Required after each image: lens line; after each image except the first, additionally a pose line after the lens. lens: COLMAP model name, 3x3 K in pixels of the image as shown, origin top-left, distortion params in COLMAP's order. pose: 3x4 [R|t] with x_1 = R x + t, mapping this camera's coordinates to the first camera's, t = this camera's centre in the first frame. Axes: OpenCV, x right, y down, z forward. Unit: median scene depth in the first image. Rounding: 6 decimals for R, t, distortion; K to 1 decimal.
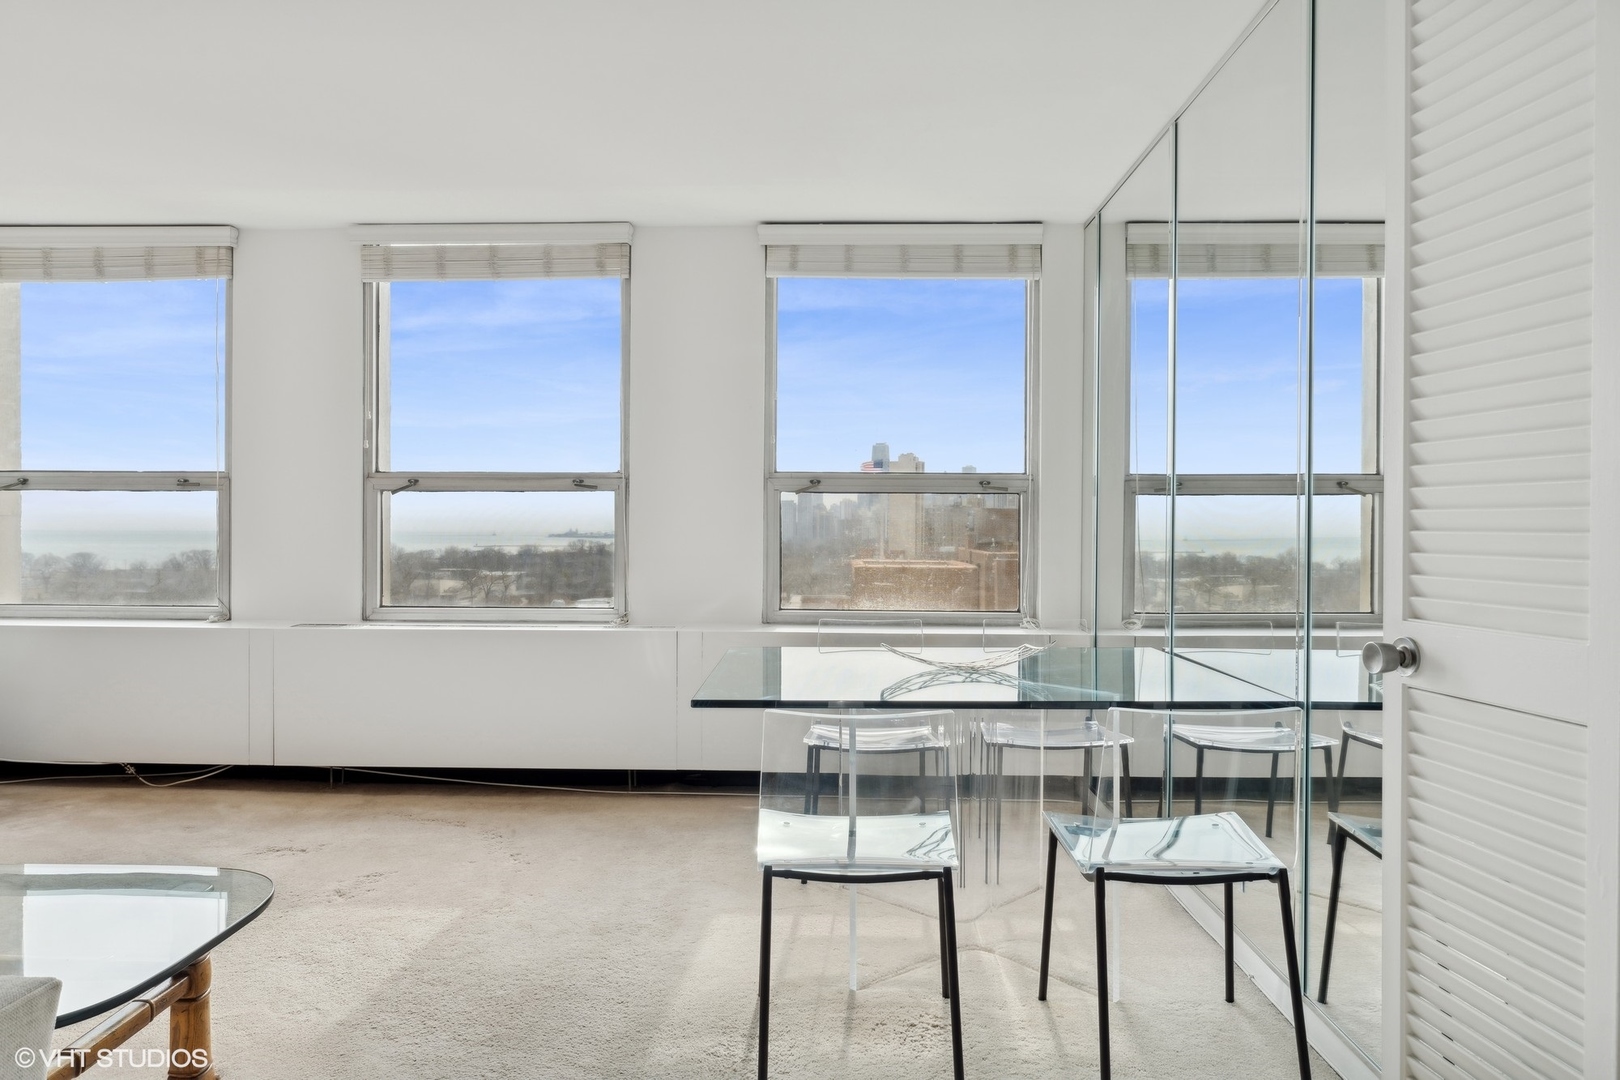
lens RADIAL K [[1069.0, 0, 811.9], [0, 1069.0, 536.0], [0, 0, 1]] dist [-0.003768, -0.001443]
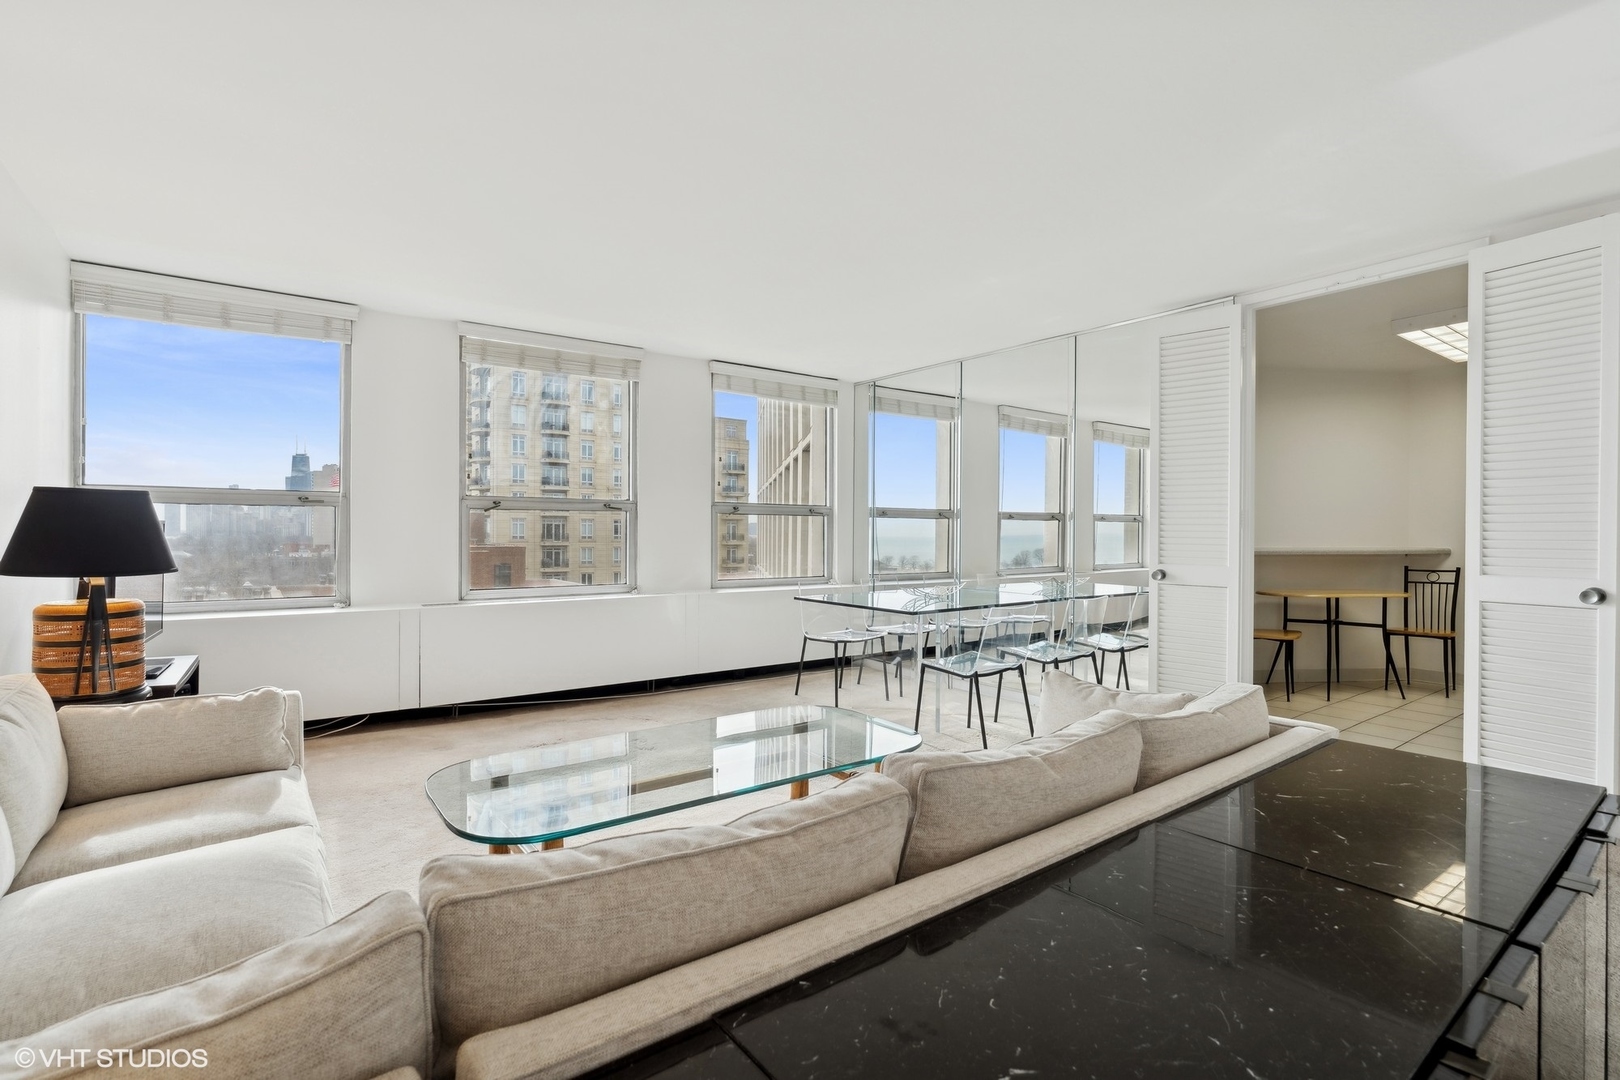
lens RADIAL K [[745.4, 0, 802.5], [0, 745.4, 536.0], [0, 0, 1]] dist [0.001203, 0.000295]
pose [[0.793831, -0.006502, 0.608103, -0.669603], [0.003558, 0.999975, 0.006047, -0.010249], [-0.608127, -0.002636, 0.793835, -0.063843]]
